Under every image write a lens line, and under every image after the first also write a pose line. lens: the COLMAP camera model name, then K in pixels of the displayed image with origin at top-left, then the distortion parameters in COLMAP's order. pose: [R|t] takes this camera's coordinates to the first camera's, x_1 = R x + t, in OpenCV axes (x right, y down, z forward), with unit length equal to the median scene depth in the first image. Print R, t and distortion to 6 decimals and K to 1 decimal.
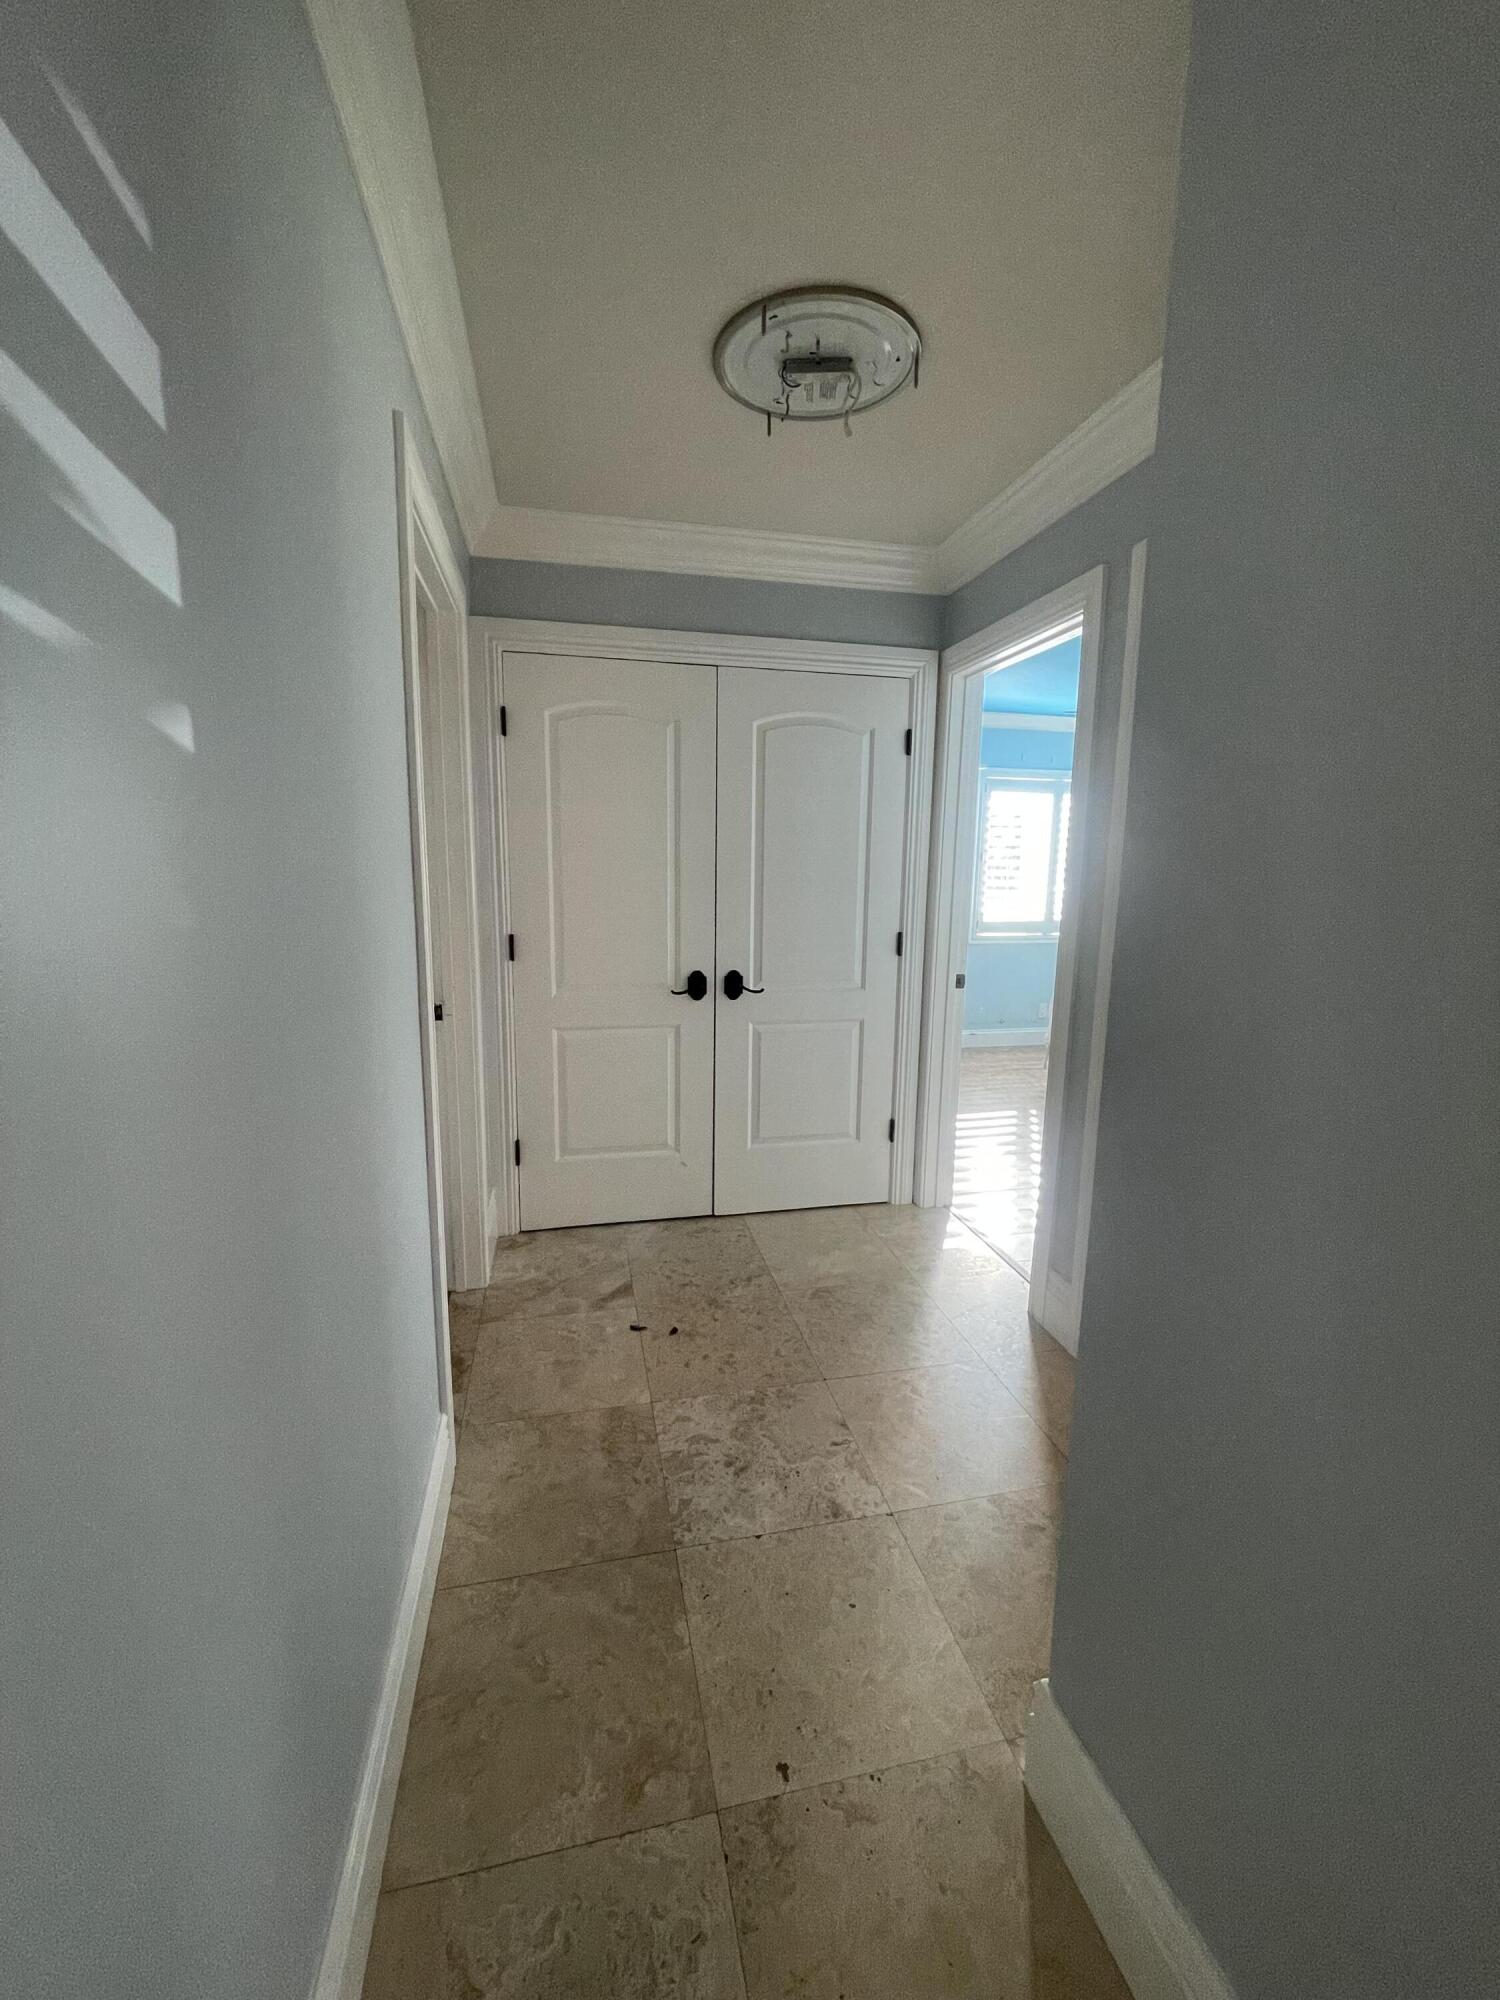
lens RADIAL K [[814.3, 0, 750.0], [0, 814.3, 1000.0], [0, 0, 1]] dist [0.011582, -0.000089]
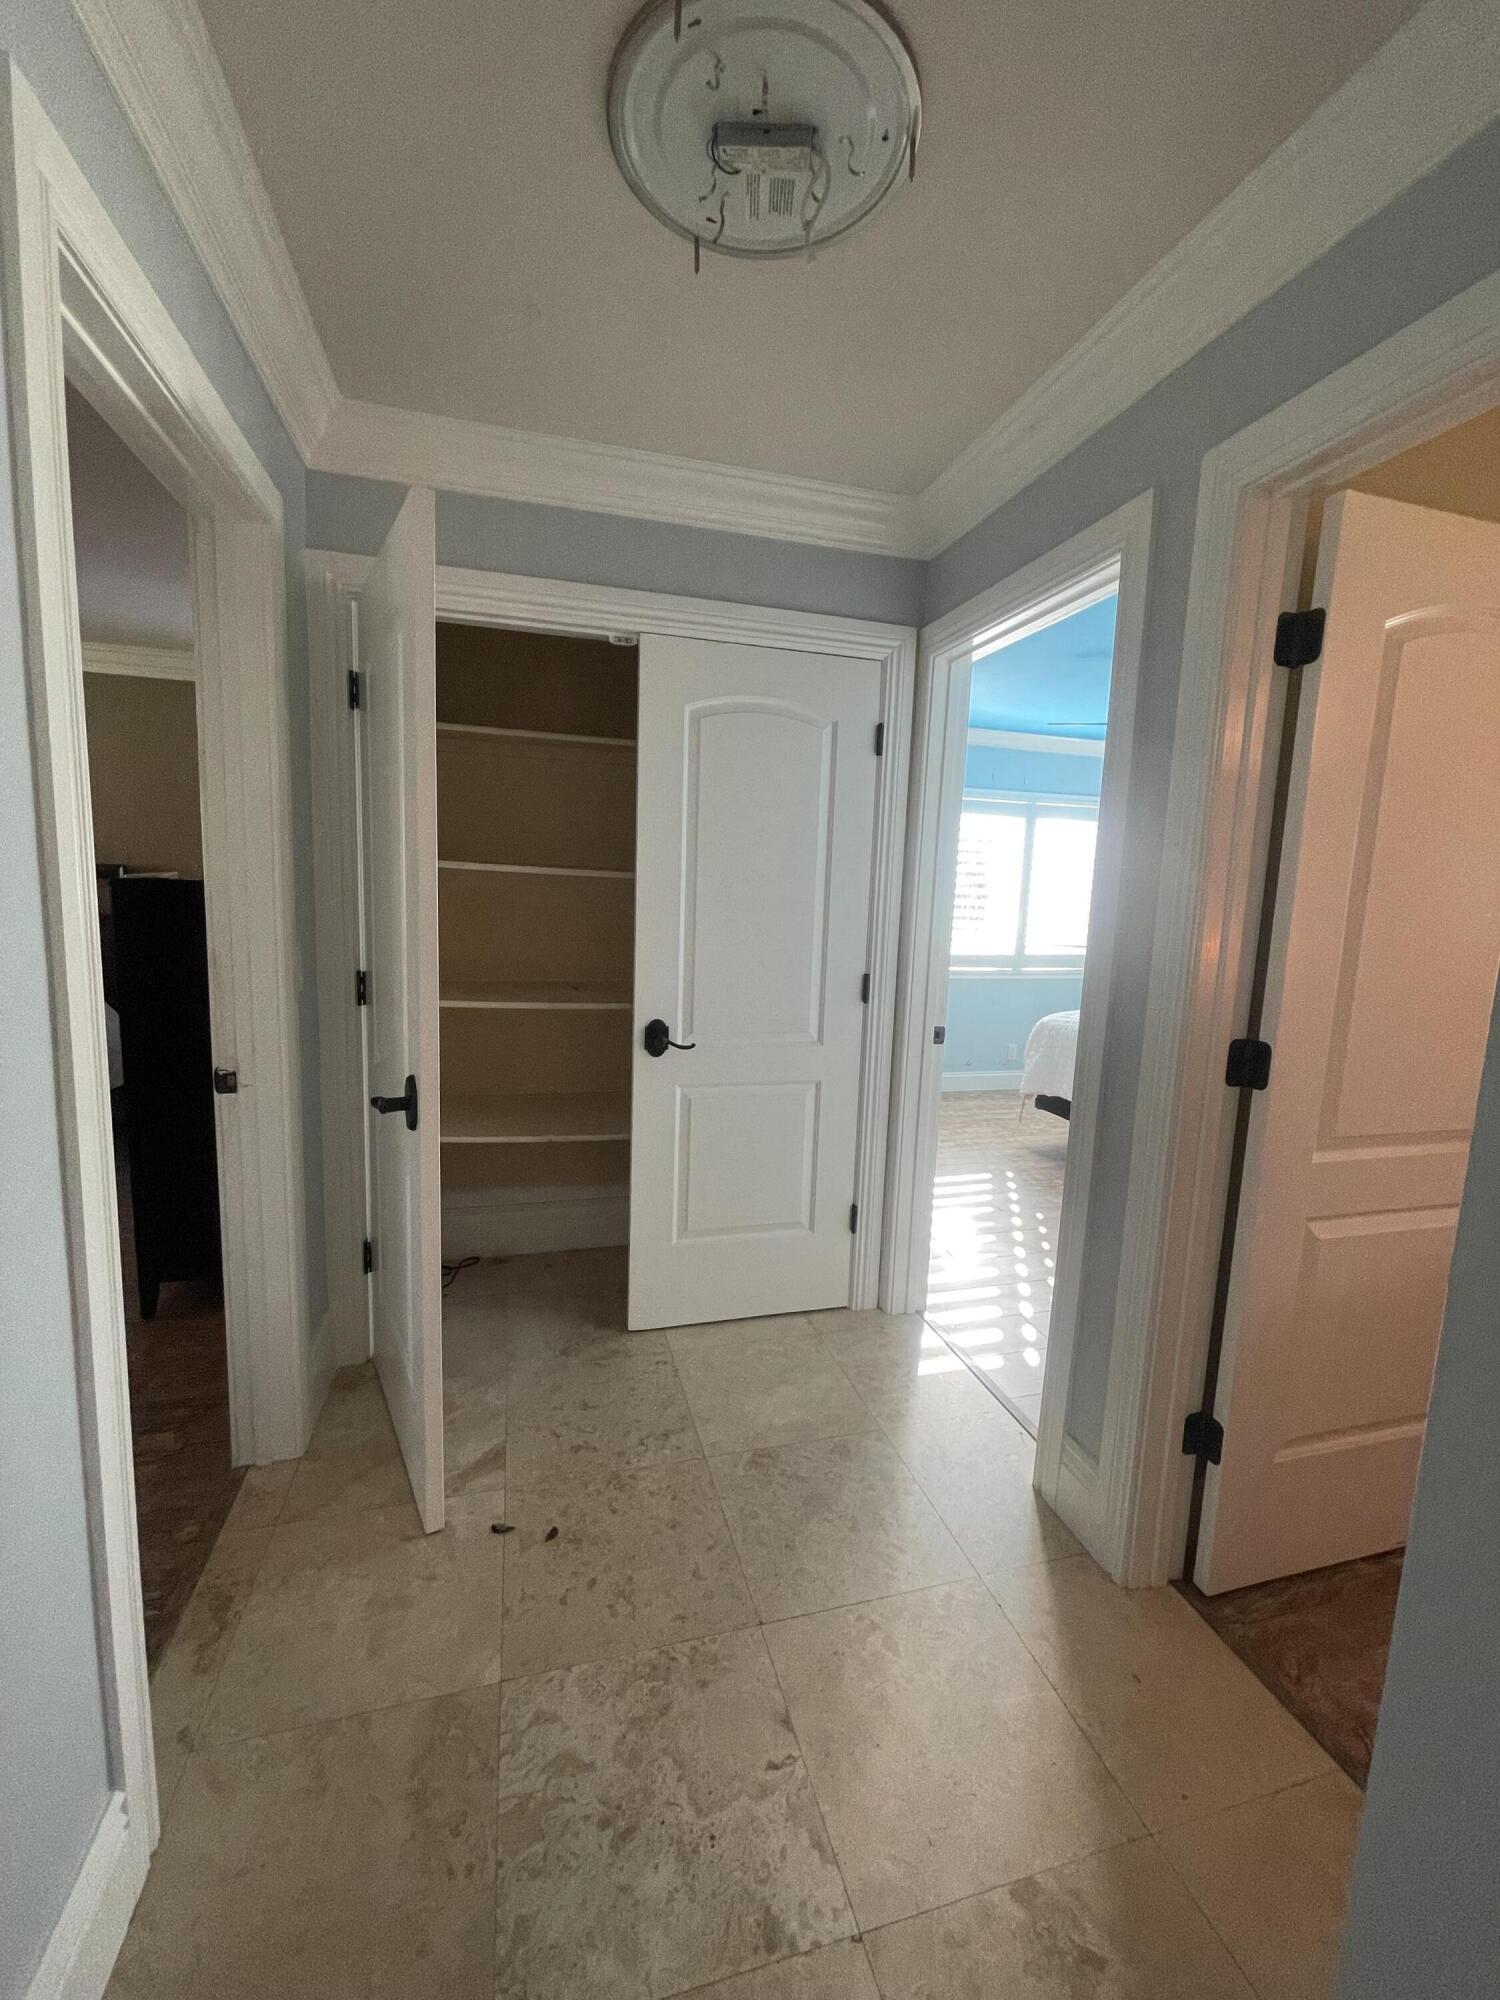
lens RADIAL K [[810.2, 0, 750.0], [0, 810.2, 1000.0], [0, 0, 1]] dist [0.000363, 0.000196]
pose [[0.998352, 0.014883, 0.055424, 0.030279], [-0.013385, 0.999538, -0.027304, -0.040868], [-0.055805, 0.026517, 0.998090, 0.248956]]
